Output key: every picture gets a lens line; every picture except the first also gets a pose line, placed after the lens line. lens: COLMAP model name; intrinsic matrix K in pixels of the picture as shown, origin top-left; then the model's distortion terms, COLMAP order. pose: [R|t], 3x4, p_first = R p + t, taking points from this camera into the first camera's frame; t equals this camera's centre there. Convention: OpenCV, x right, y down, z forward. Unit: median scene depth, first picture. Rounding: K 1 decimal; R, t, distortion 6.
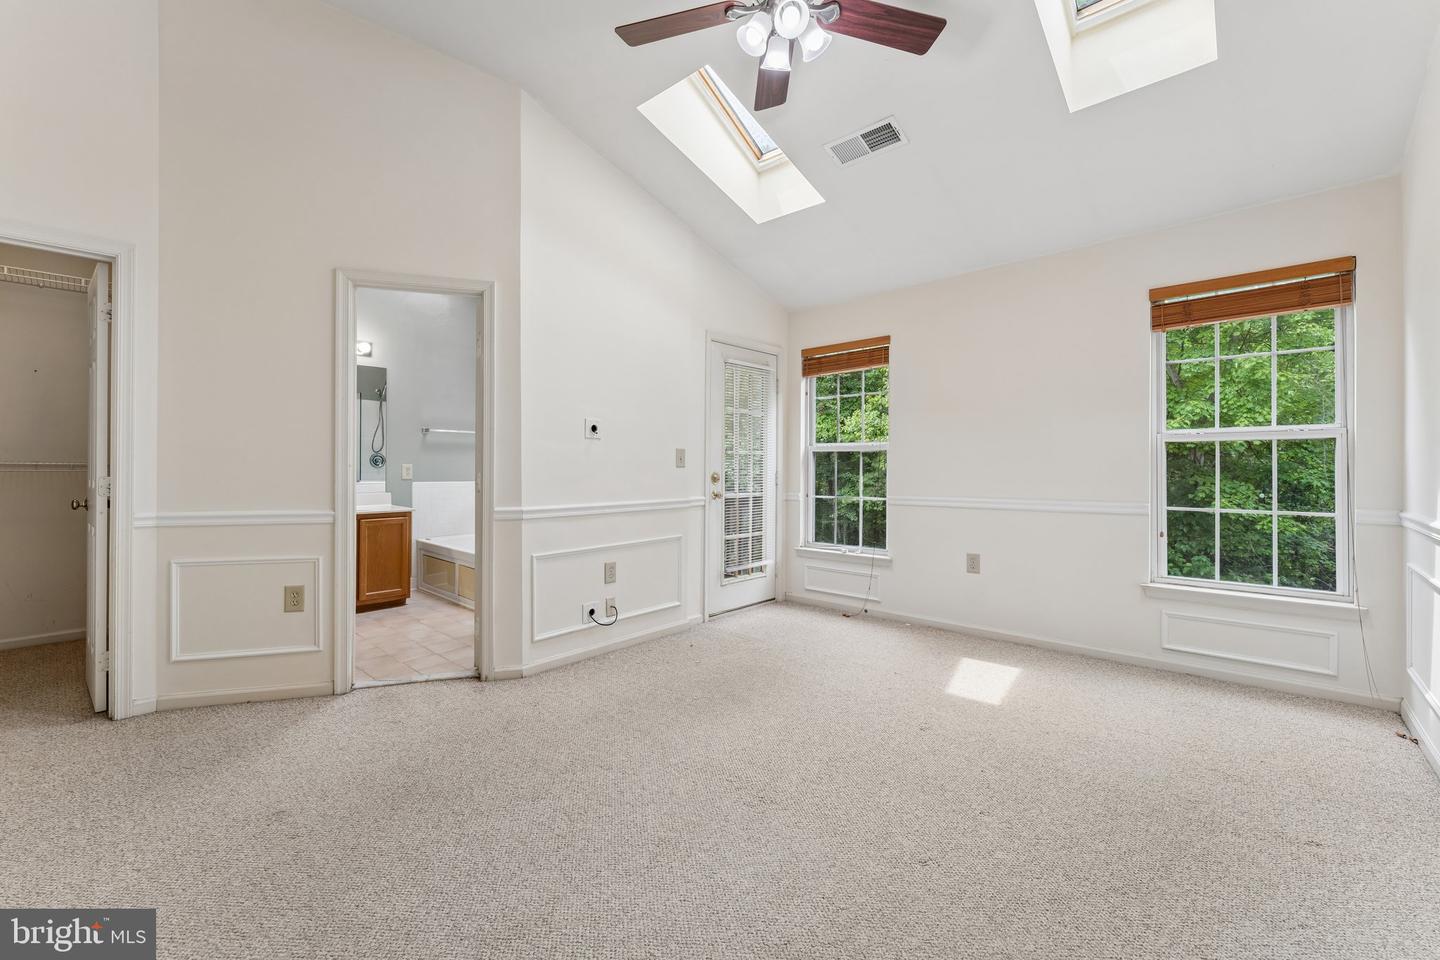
lens RADIAL K [[582.1, 0, 717.0], [0, 582.1, 467.5], [0, 0, 1]] dist [-0.001363, -0.000207]
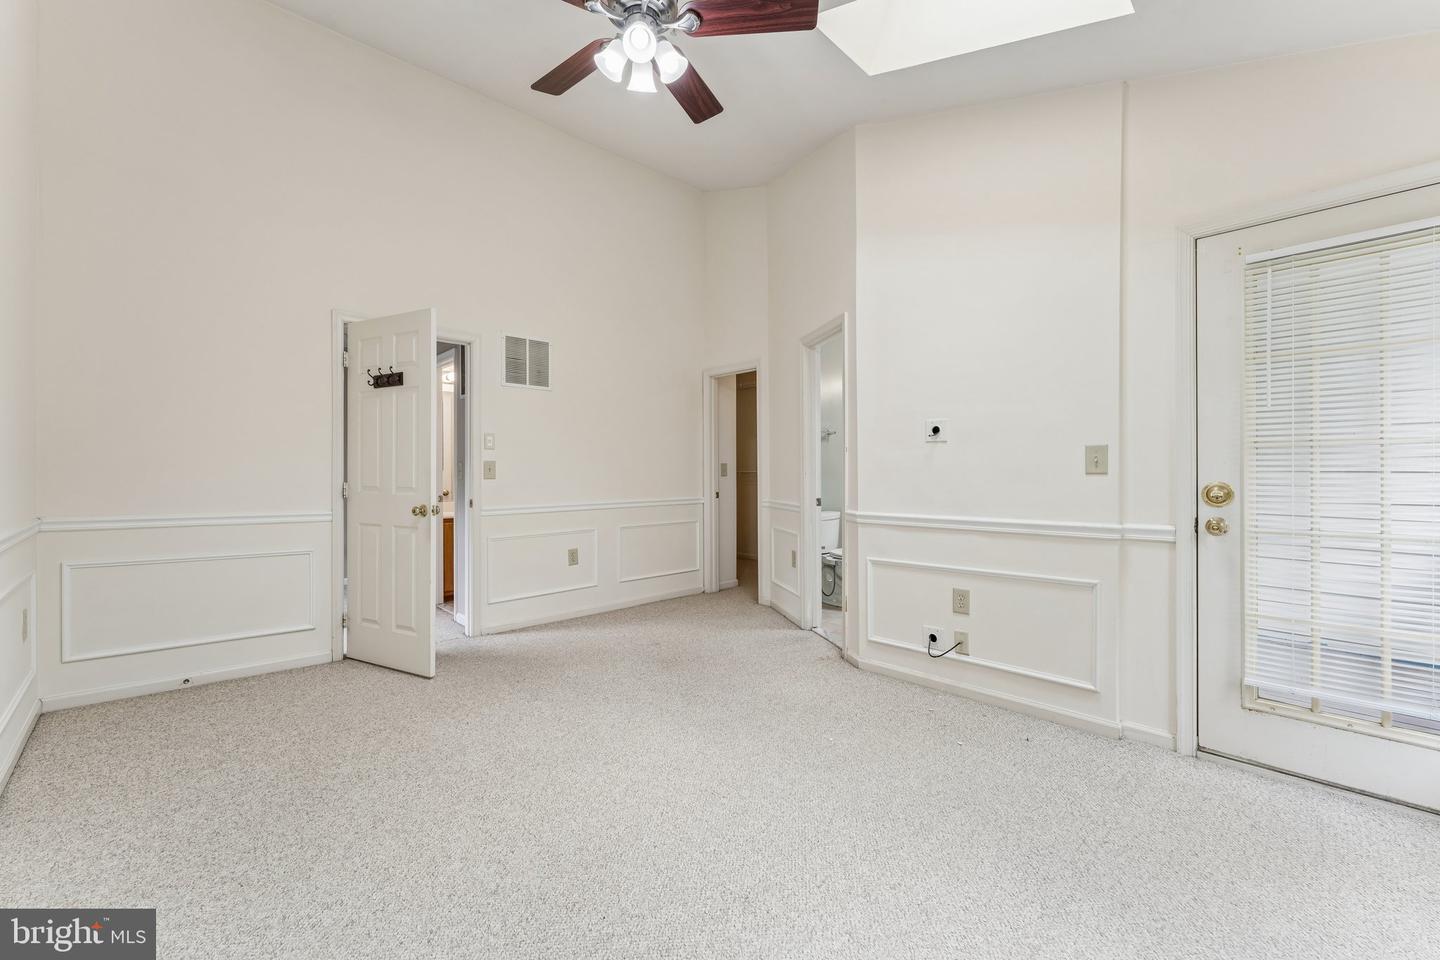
lens RADIAL K [[582.1, 0, 711.5], [0, 582.1, 486.4], [0, 0, 1]] dist [-0.001363, -0.000207]
pose [[-0.071153, 0.020309, -0.997259, 0.685711], [0.002725, 0.999793, 0.020166, -0.001908], [0.997462, -0.001282, -0.071193, 0.718725]]
